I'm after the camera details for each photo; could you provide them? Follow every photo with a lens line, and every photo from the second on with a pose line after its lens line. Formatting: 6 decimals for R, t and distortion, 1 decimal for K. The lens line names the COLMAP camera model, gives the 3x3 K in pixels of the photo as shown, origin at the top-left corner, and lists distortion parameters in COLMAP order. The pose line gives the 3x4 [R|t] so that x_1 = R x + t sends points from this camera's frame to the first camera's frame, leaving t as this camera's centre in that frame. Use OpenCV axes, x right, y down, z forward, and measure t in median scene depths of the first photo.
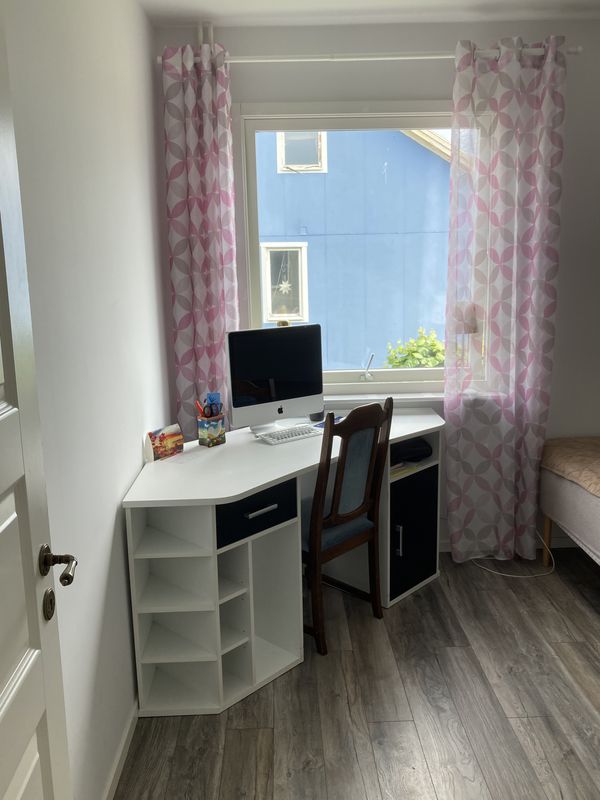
lens RADIAL K [[704.6, 0, 299.2], [0, 704.6, 401.0], [0, 0, 1]] dist [0.037611, -0.039207]
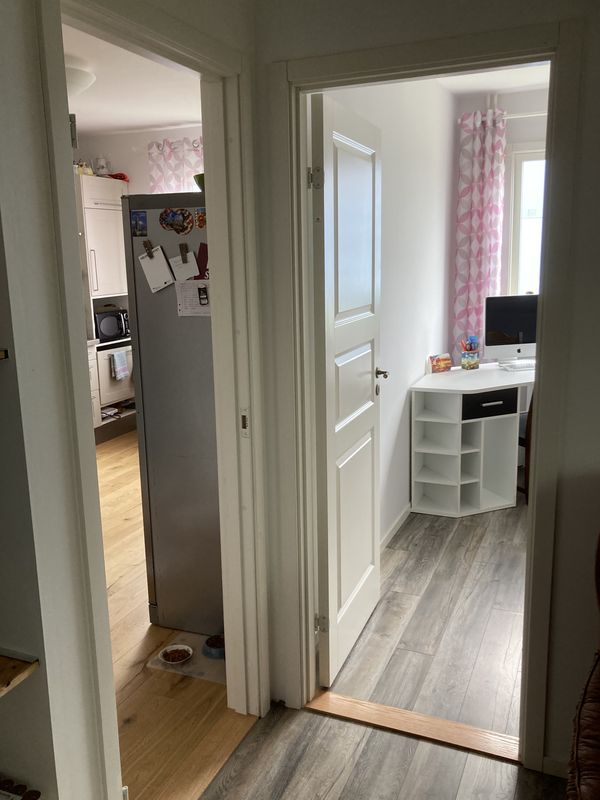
lens RADIAL K [[704.6, 0, 292.4], [0, 704.6, 396.4], [0, 0, 1]] dist [0.037611, -0.039207]
pose [[0.904309, 0.083249, -0.418683, 0.187393], [-0.072419, 0.996501, 0.041723, 0.087930], [0.420692, -0.007410, 0.907173, -0.614187]]
